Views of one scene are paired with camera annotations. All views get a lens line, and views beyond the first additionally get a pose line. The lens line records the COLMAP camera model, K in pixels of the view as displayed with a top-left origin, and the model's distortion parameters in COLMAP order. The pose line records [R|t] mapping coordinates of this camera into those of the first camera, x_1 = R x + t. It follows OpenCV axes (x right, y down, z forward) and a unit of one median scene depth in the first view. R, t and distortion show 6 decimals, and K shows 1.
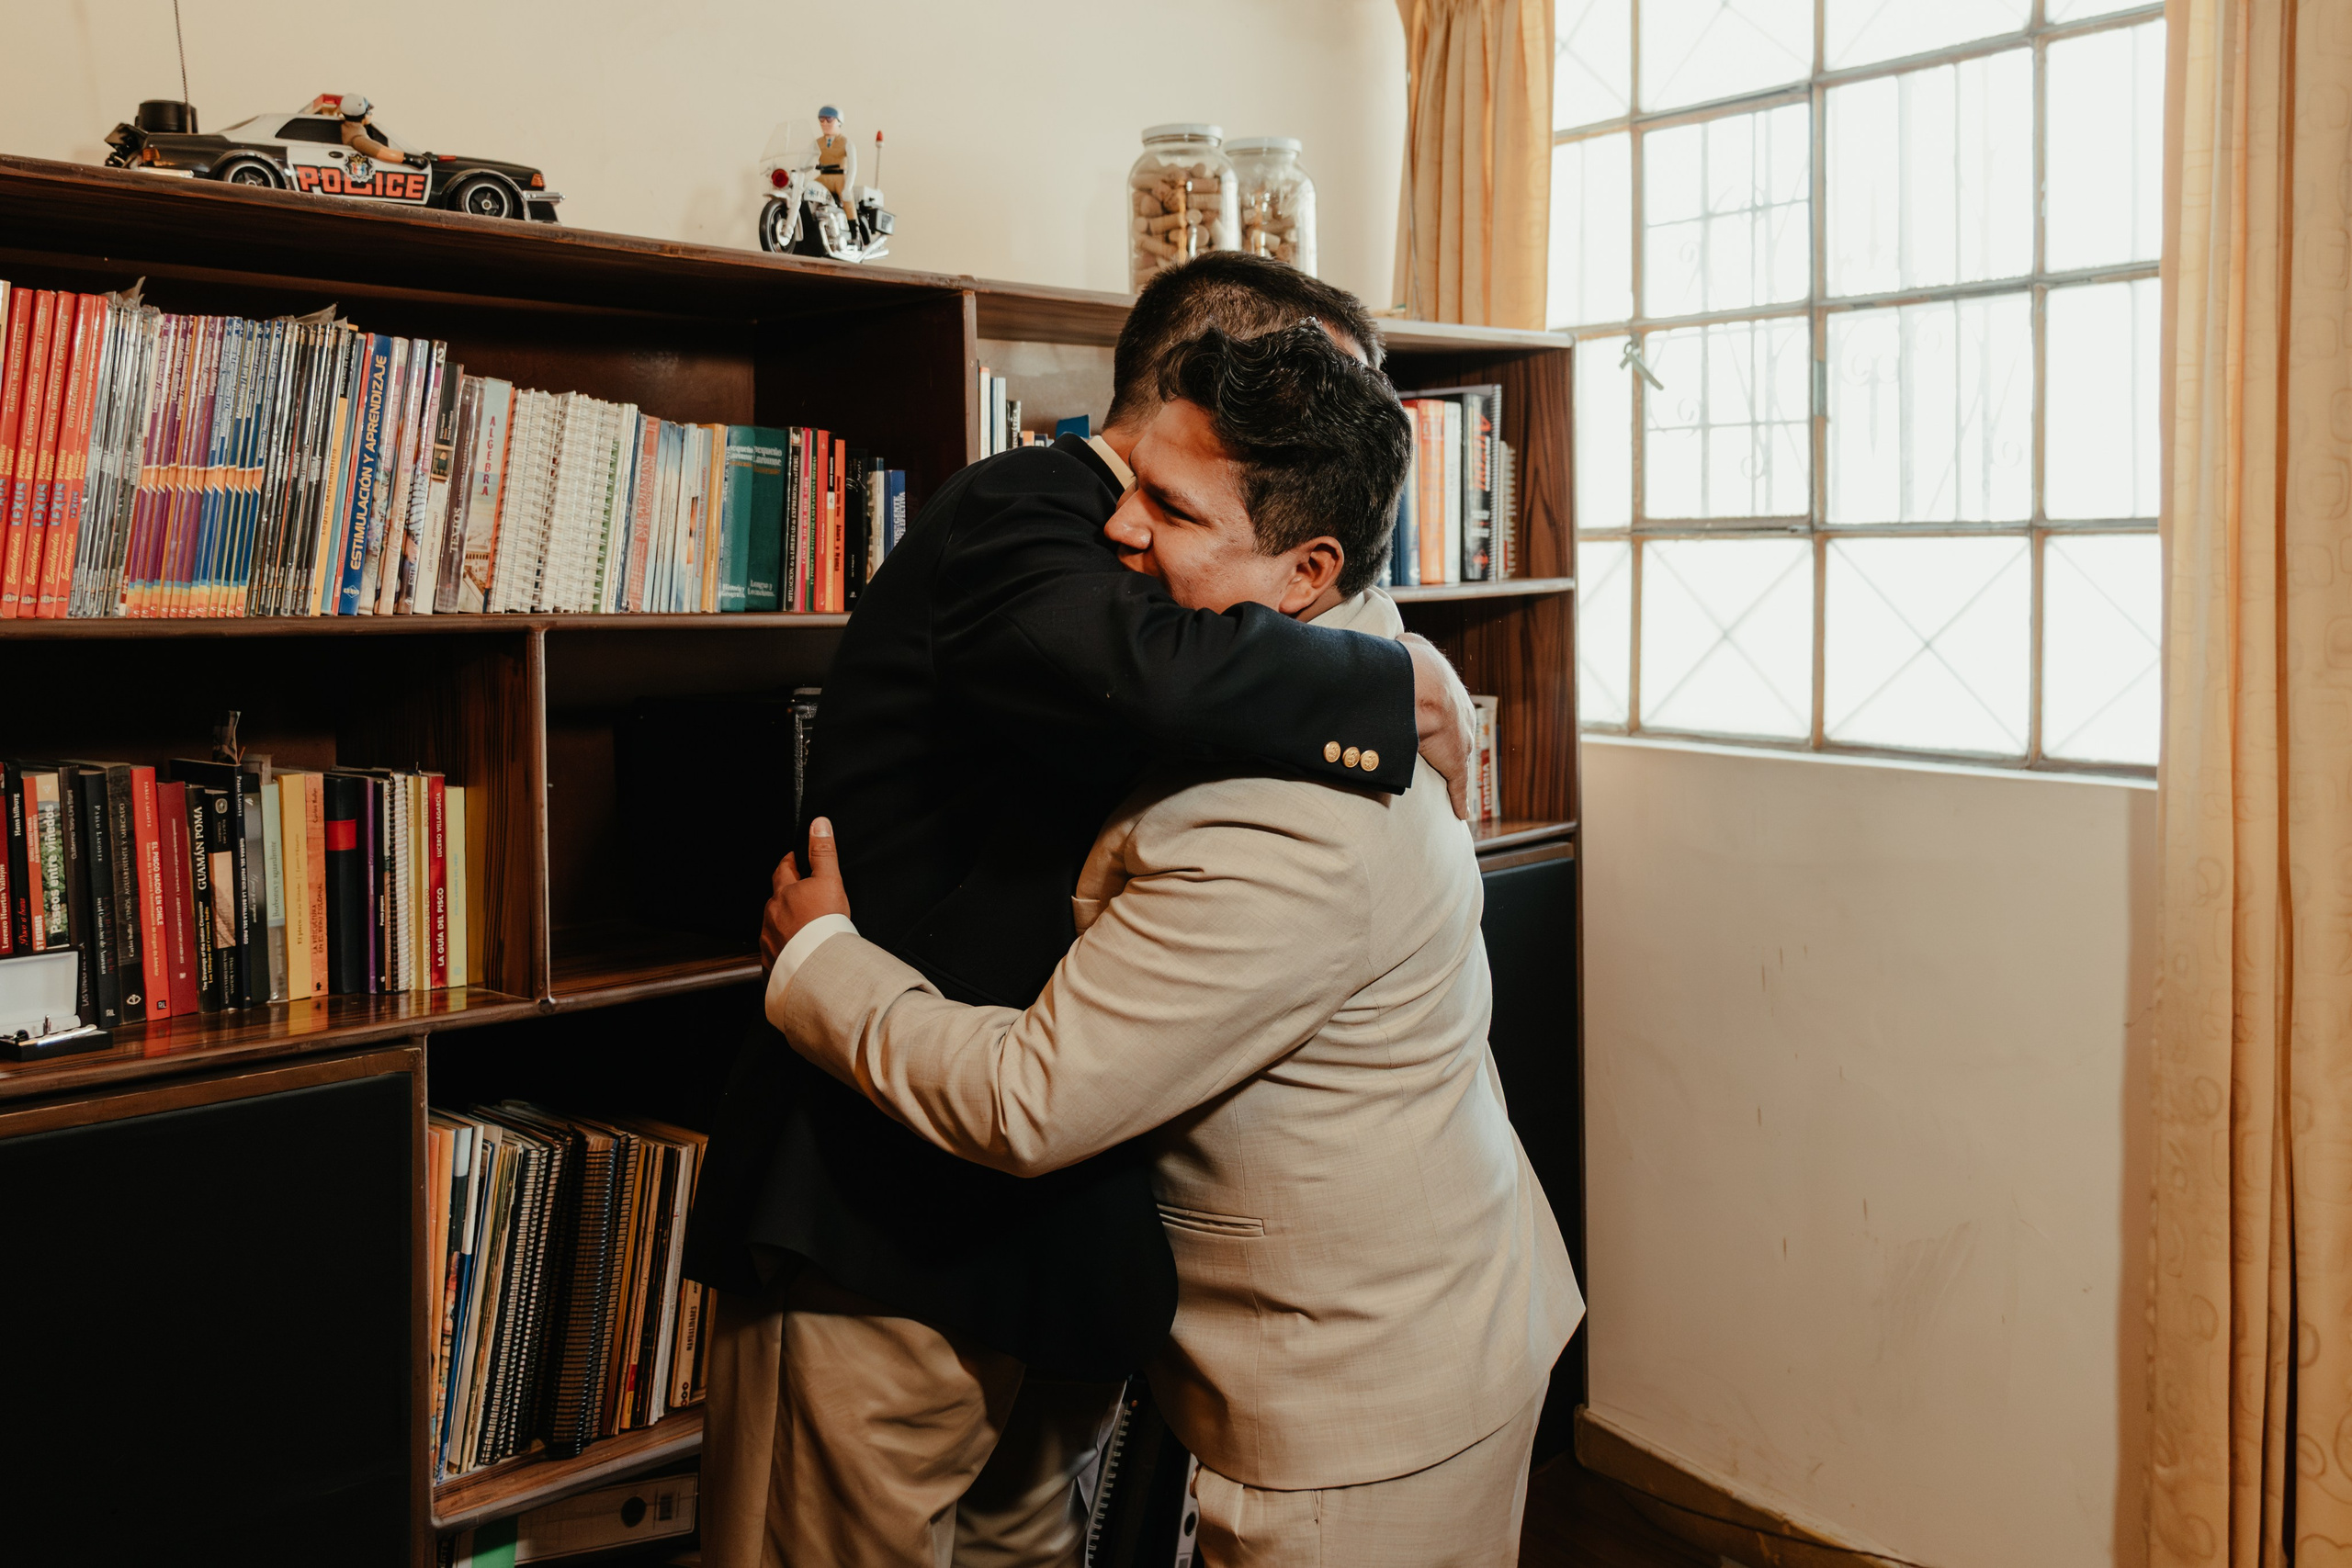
lens RADIAL K [[2253.0, 0, 1173.2], [0, 2253.0, 565.4], [0, 0, 1]] dist [0.005959, 0.020021]
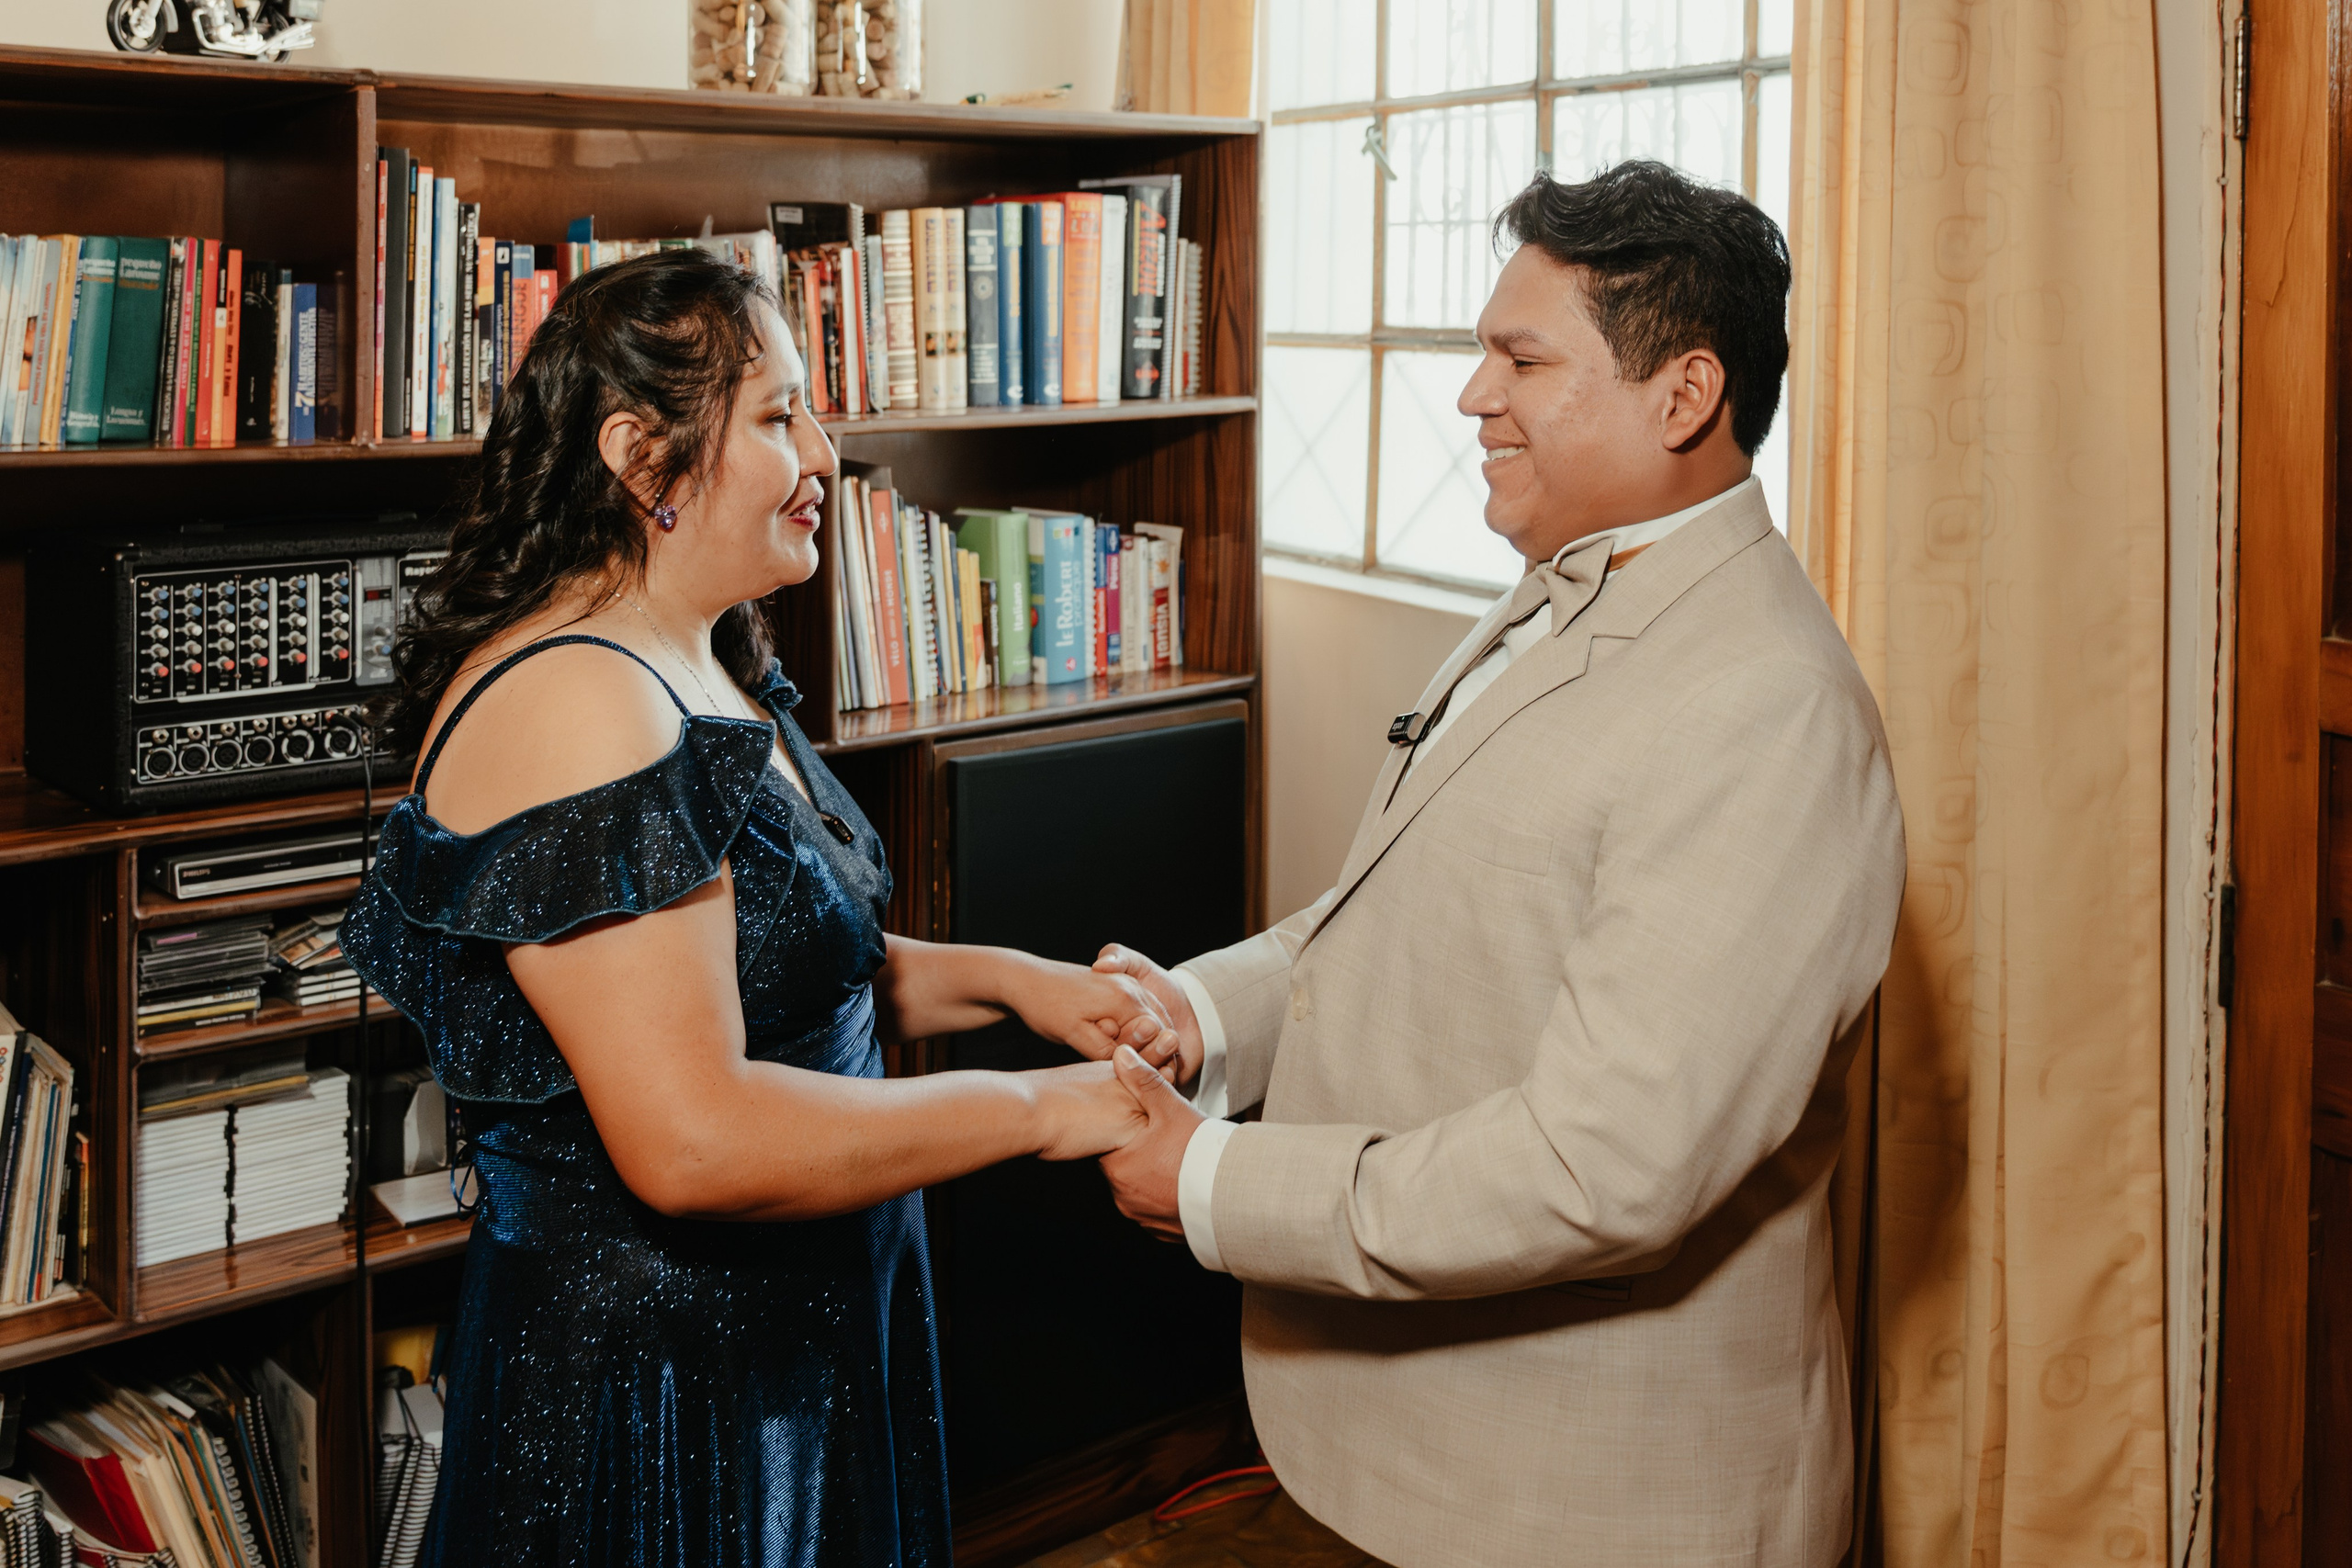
lens RADIAL K [[2322.1, 0, 1110.5], [0, 2322.1, 268.3], [0, 0, 1]] dist [-0.041262, 0.013587]
pose [[0.991152, 0.015440, -0.131834, 0.320461], [-0.017209, 0.999776, -0.012288, -0.043050], [0.131615, 0.014448, 0.991196, 0.131848]]
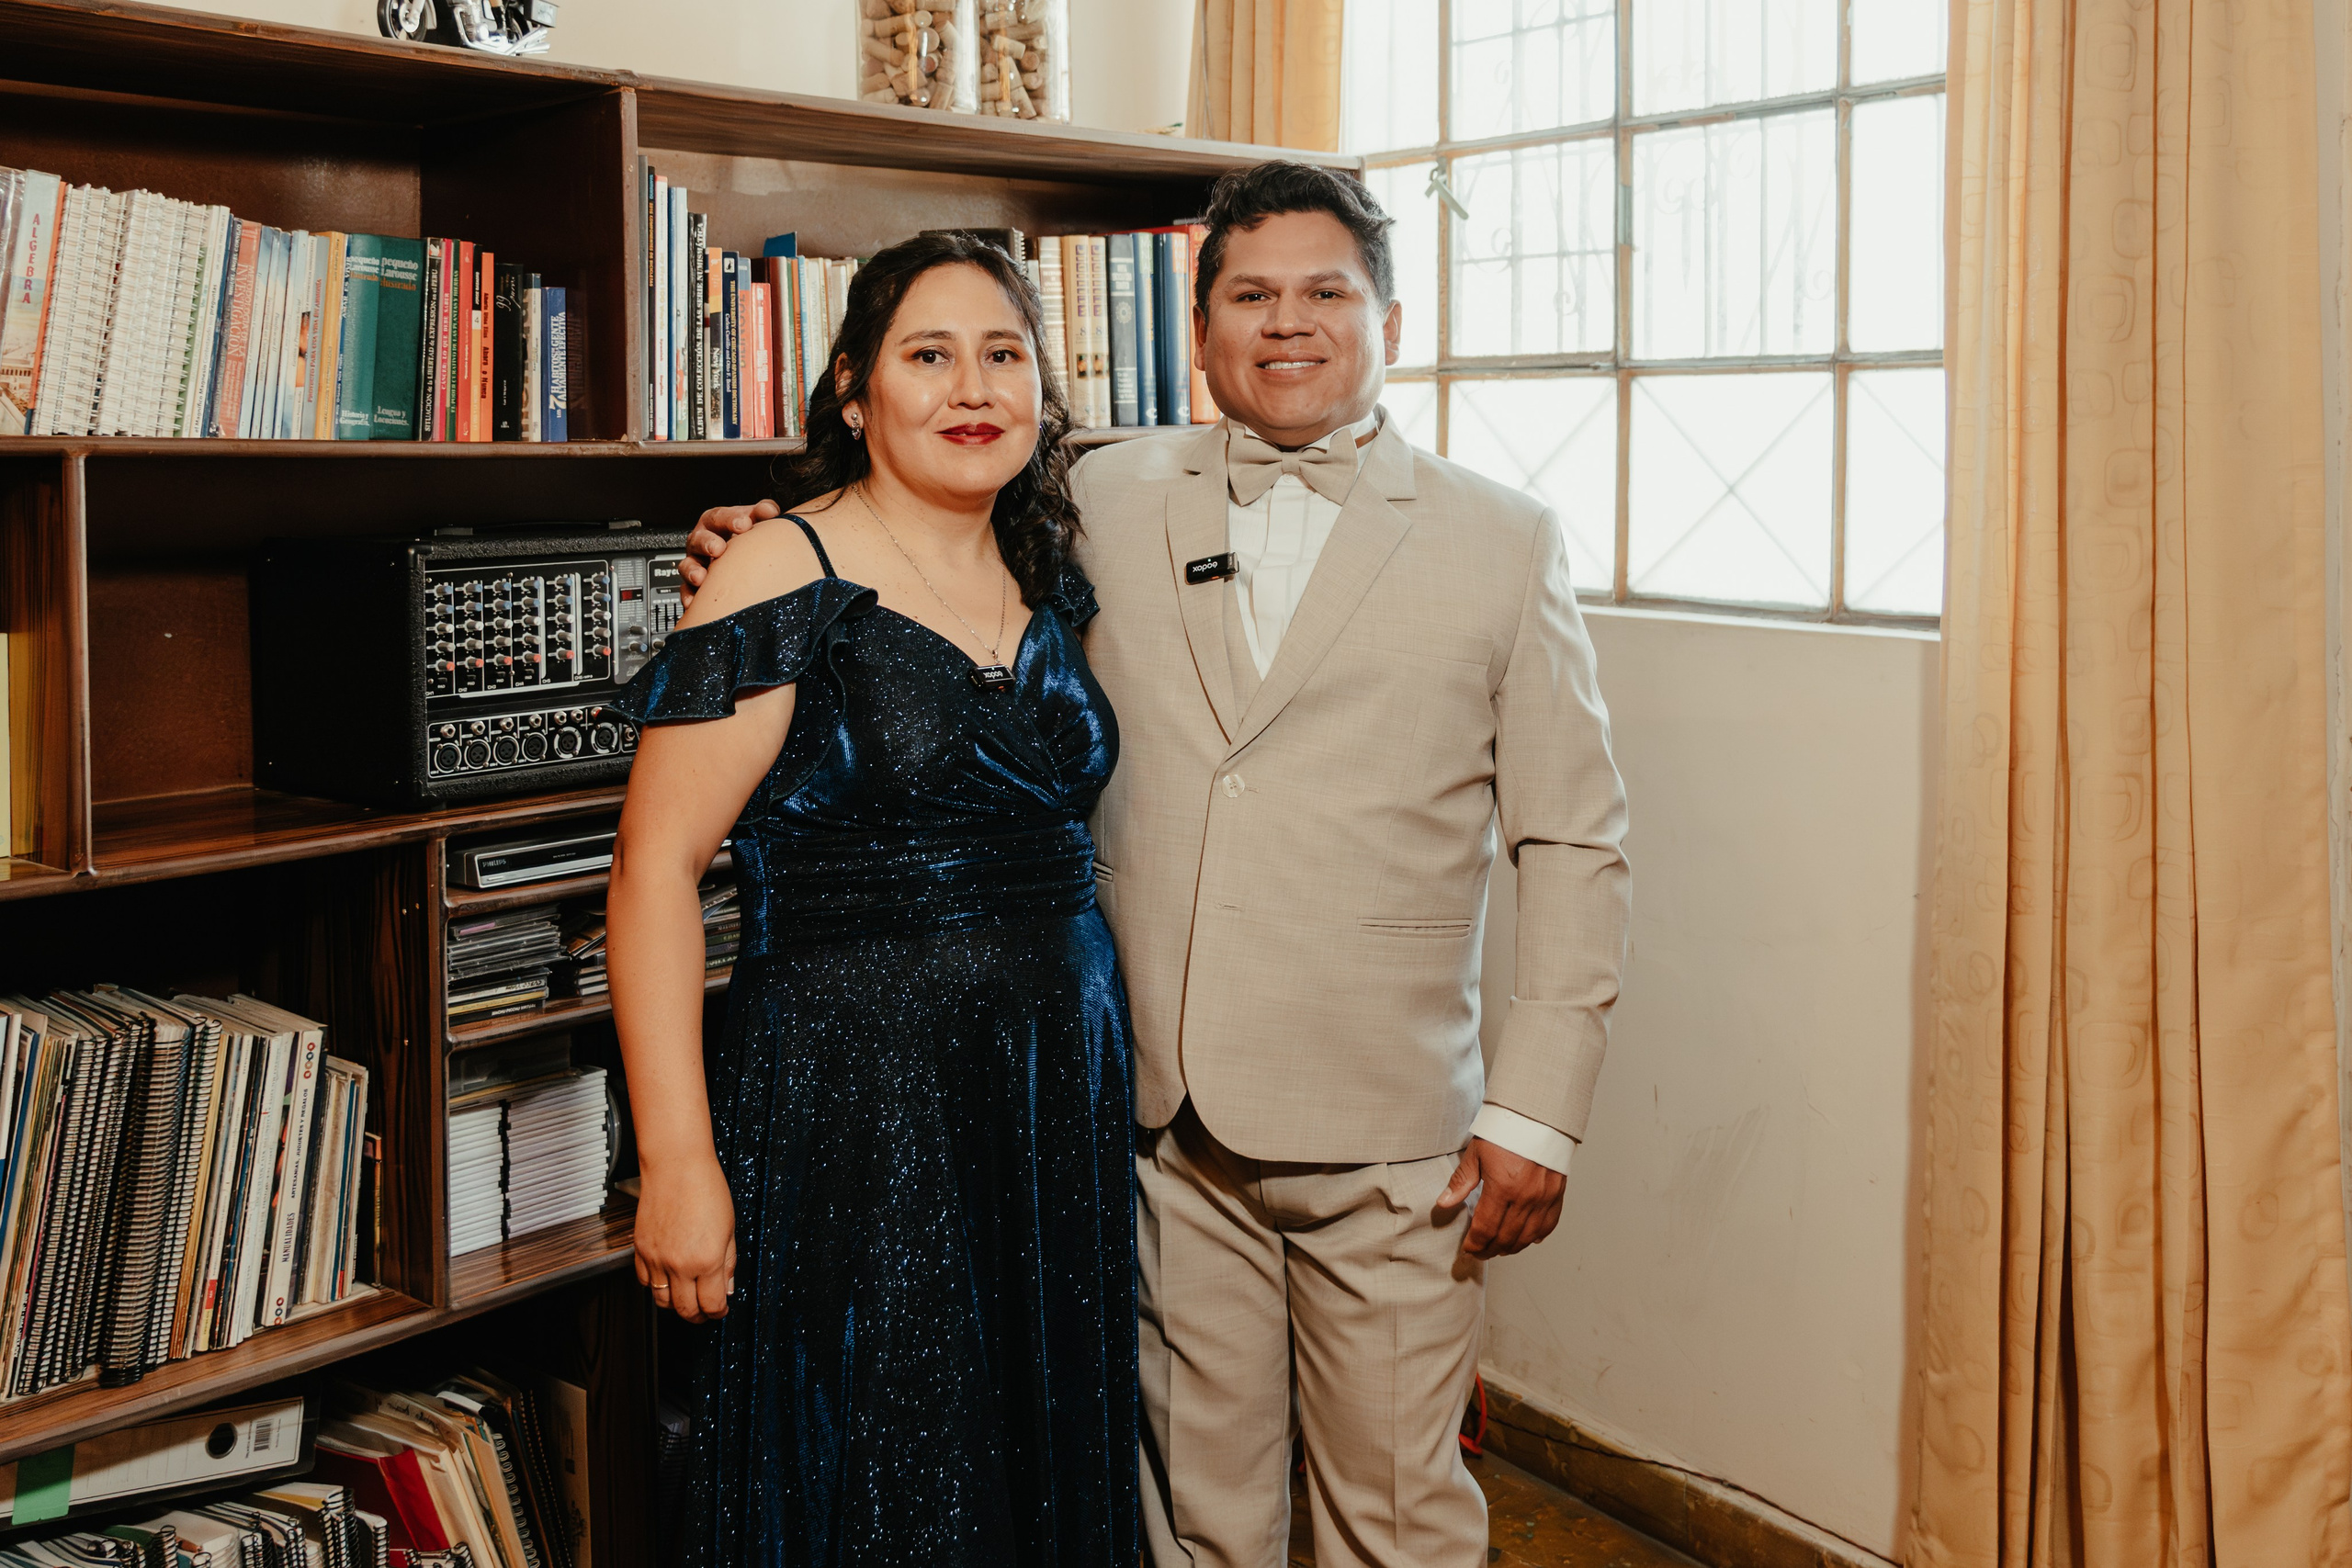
lens RADIAL K [[2289.8, 0, 1176.7], [0, 2289.8, 464.6], [0, 0, 1]] dist [0.008515, 0.025863]
pose [[0.999769, 0.001896, 0.021391, 0.108626], [-0.002182, 0.999908, 0.013382, 0.016336], [-0.021364, -0.013426, 0.999682, 0.075014]]
